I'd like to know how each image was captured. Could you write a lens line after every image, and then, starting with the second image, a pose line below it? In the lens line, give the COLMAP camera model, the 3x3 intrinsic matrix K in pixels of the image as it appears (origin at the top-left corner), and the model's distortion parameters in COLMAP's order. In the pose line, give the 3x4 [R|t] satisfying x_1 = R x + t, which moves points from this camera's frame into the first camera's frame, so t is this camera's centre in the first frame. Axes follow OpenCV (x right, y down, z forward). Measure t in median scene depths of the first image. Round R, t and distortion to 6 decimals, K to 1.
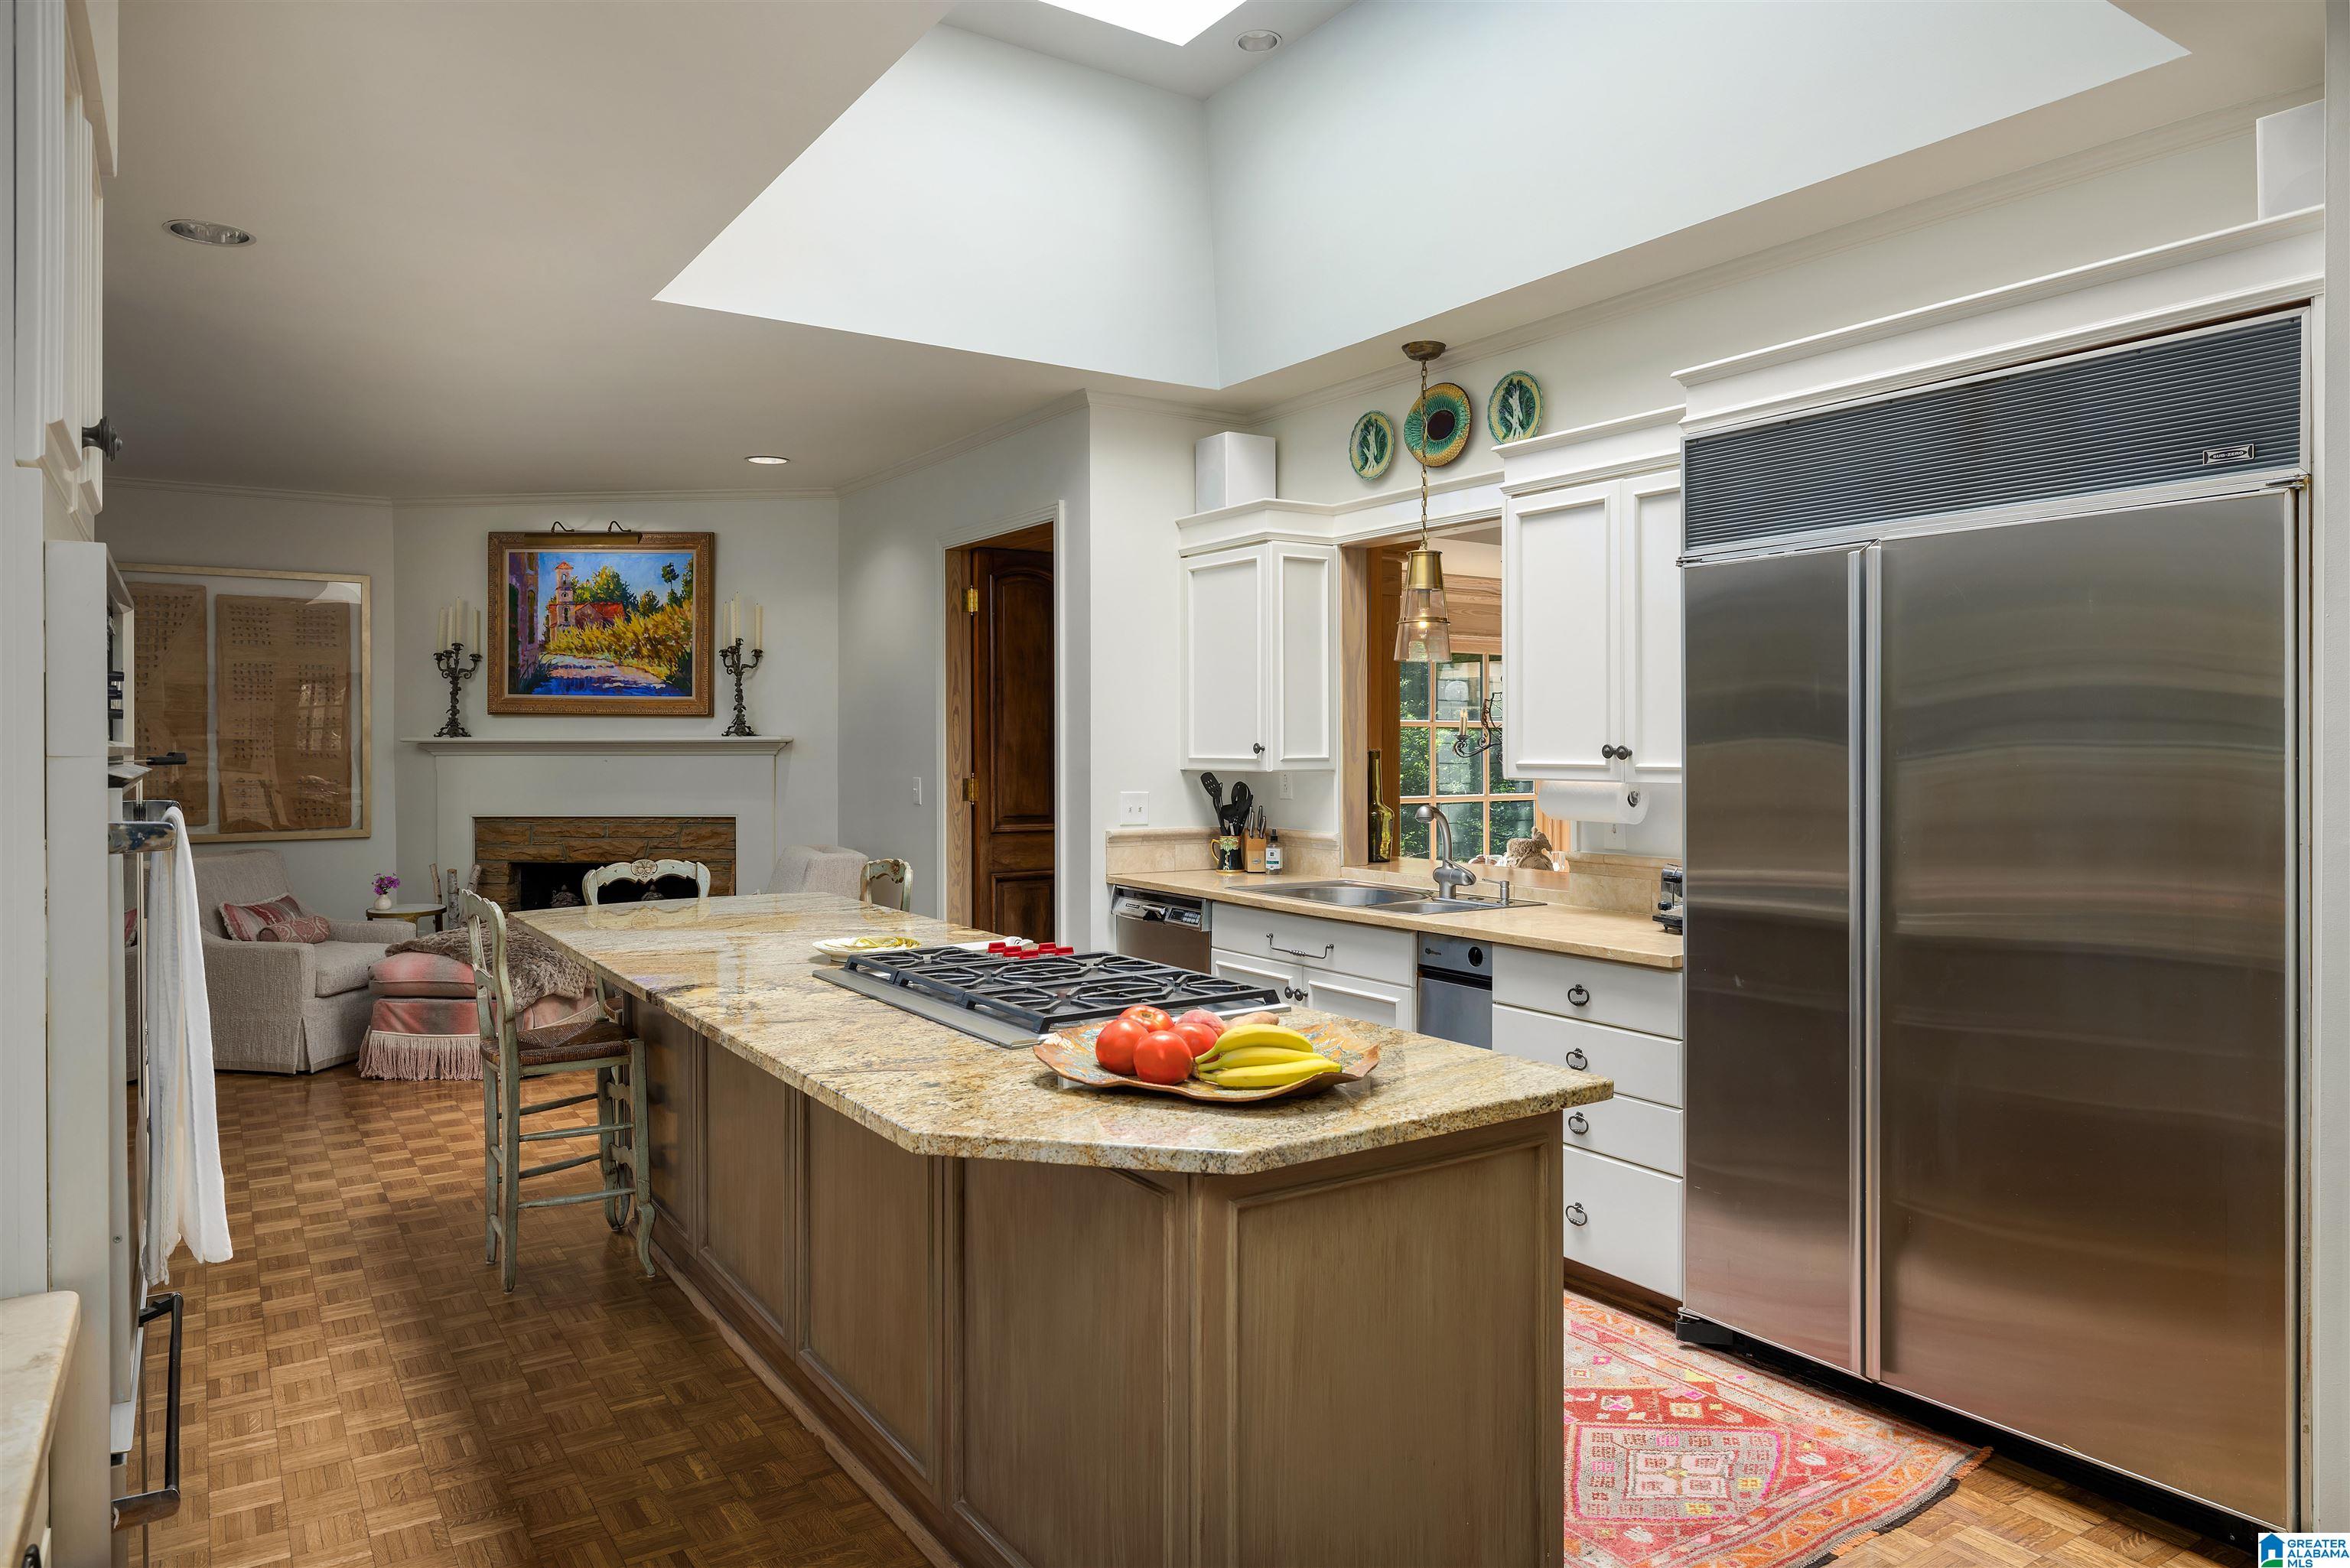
lens RADIAL K [[1495.0, 0, 1154.3], [0, 1495.0, 773.8], [0, 0, 1]] dist [-0.003964, -0.002148]
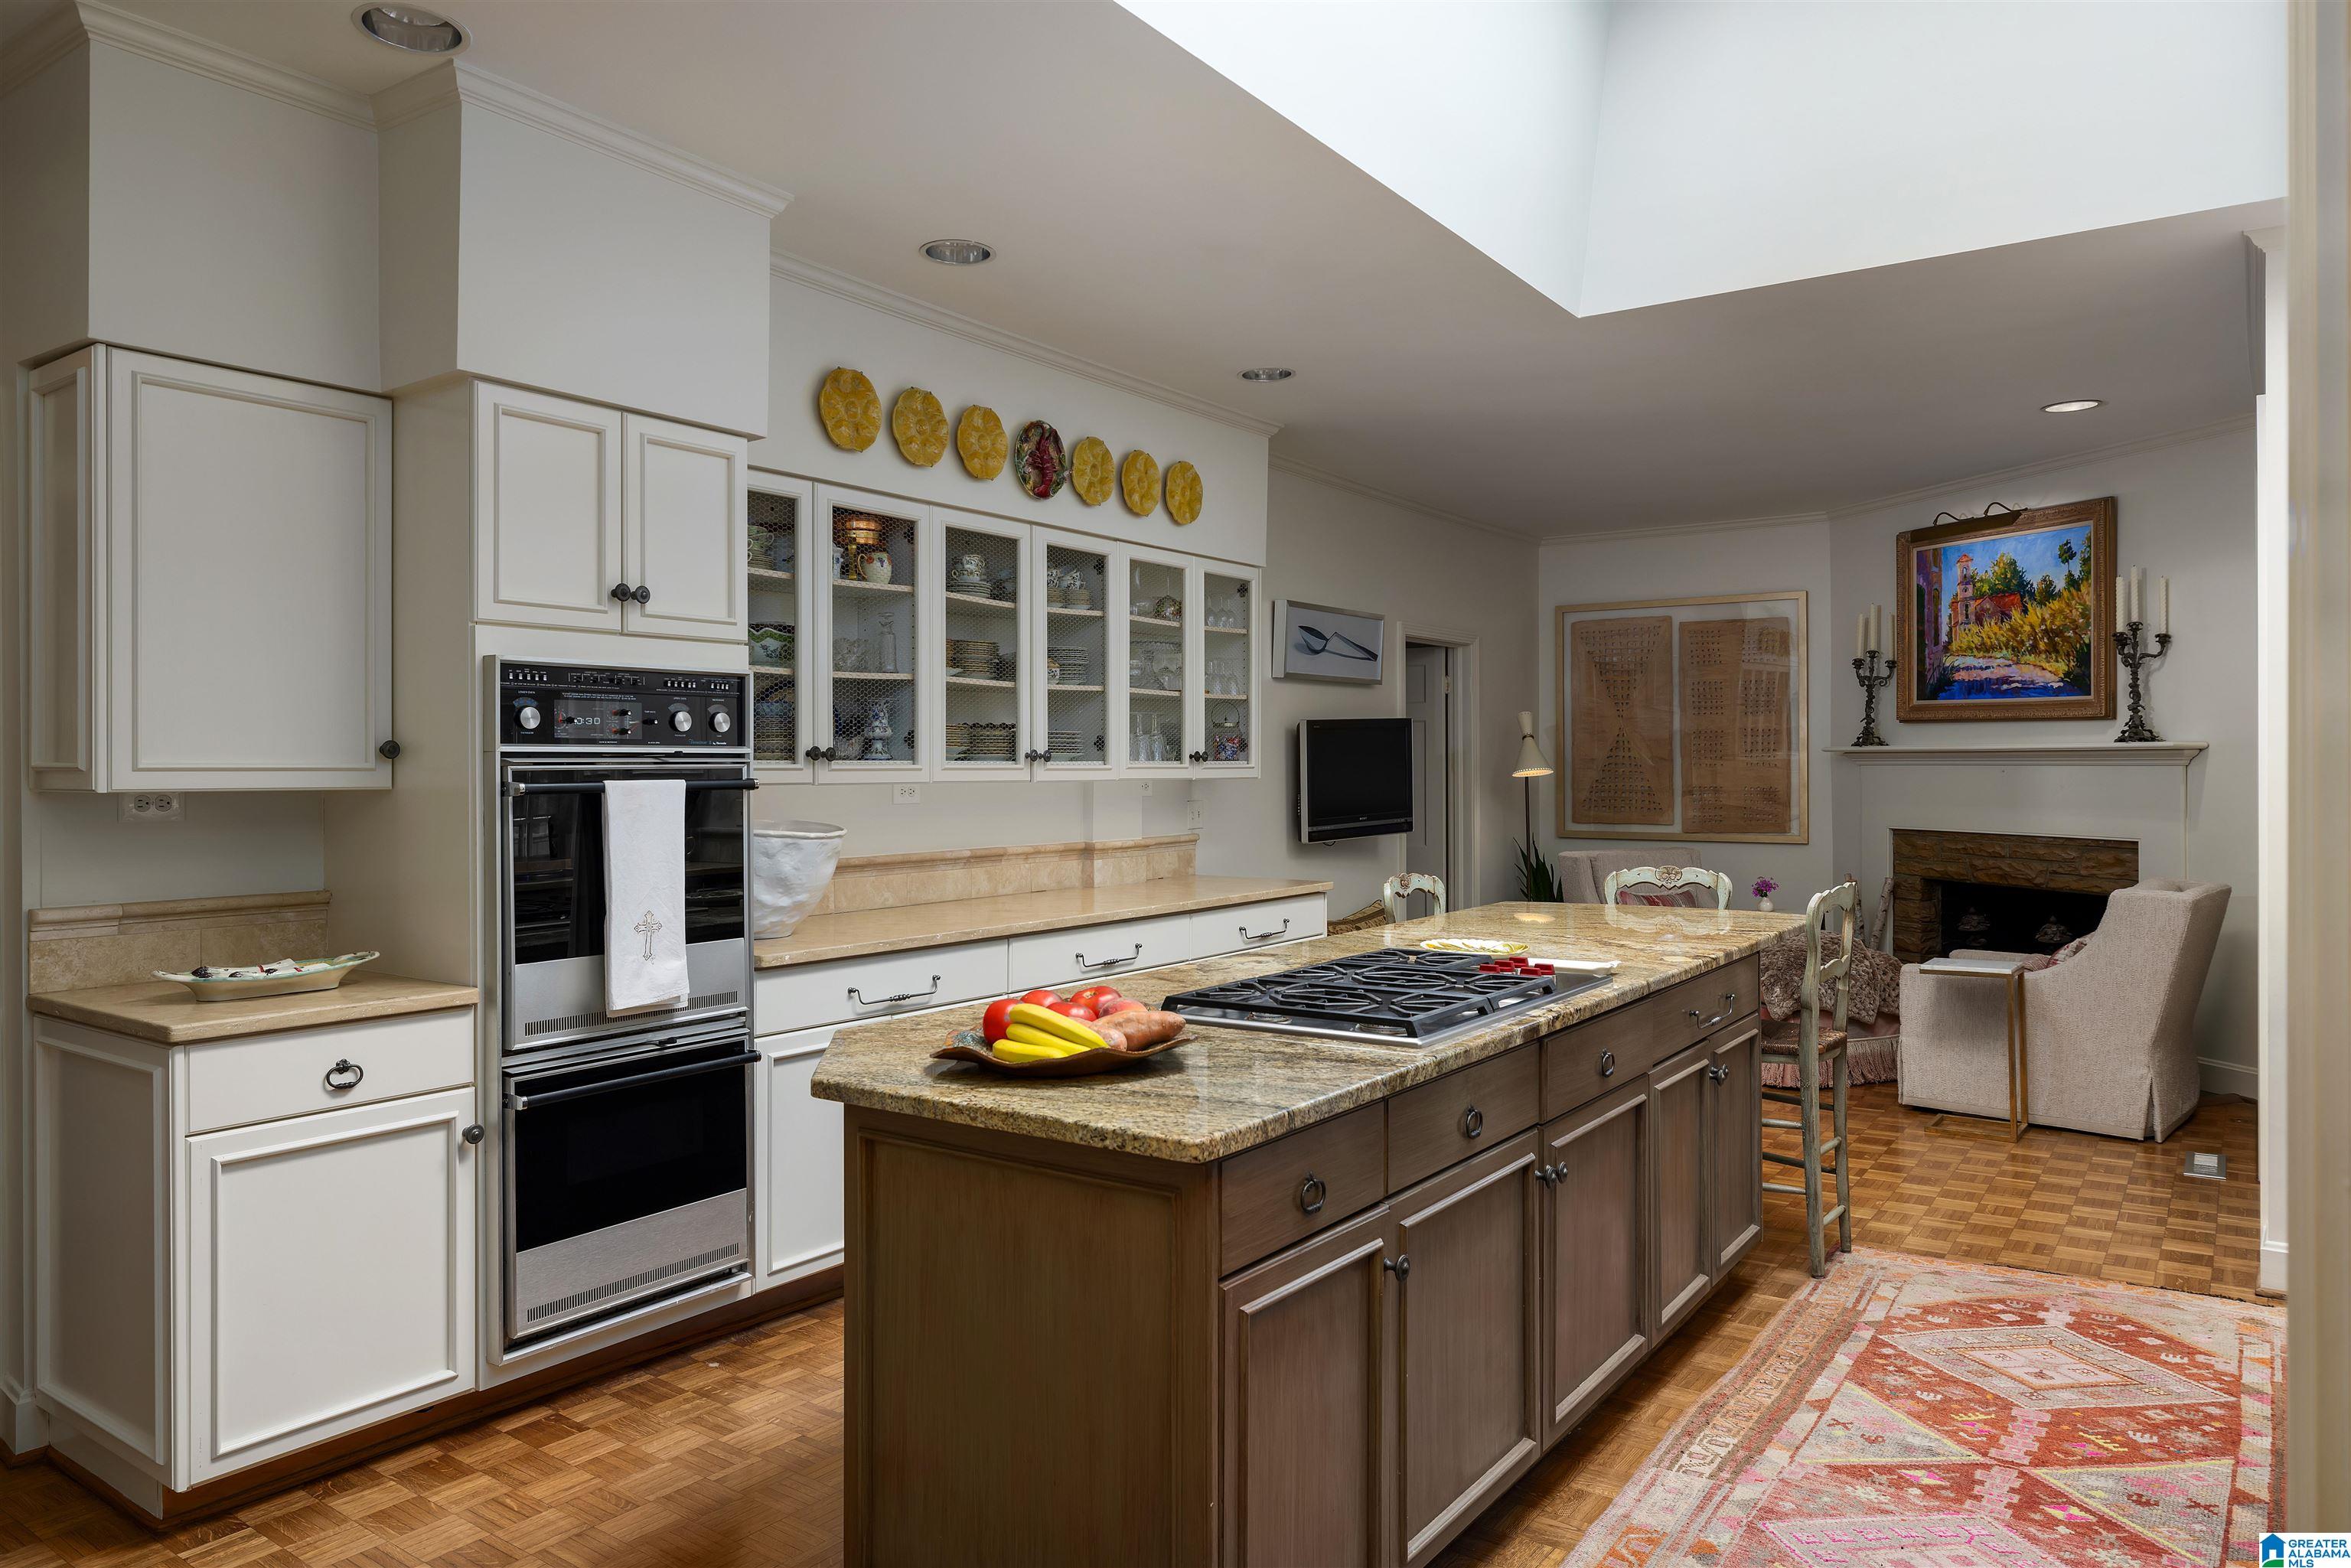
lens RADIAL K [[1547.6, 0, 1150.1], [0, 1547.6, 773.5], [0, 0, 1]] dist [0.010573, 0.001332]
pose [[0.366194, 0.007642, -0.930507, 0.313581], [-0.018544, 0.999828, 0.000913, 0.001088], [0.930354, 0.016921, 0.366272, 0.191640]]
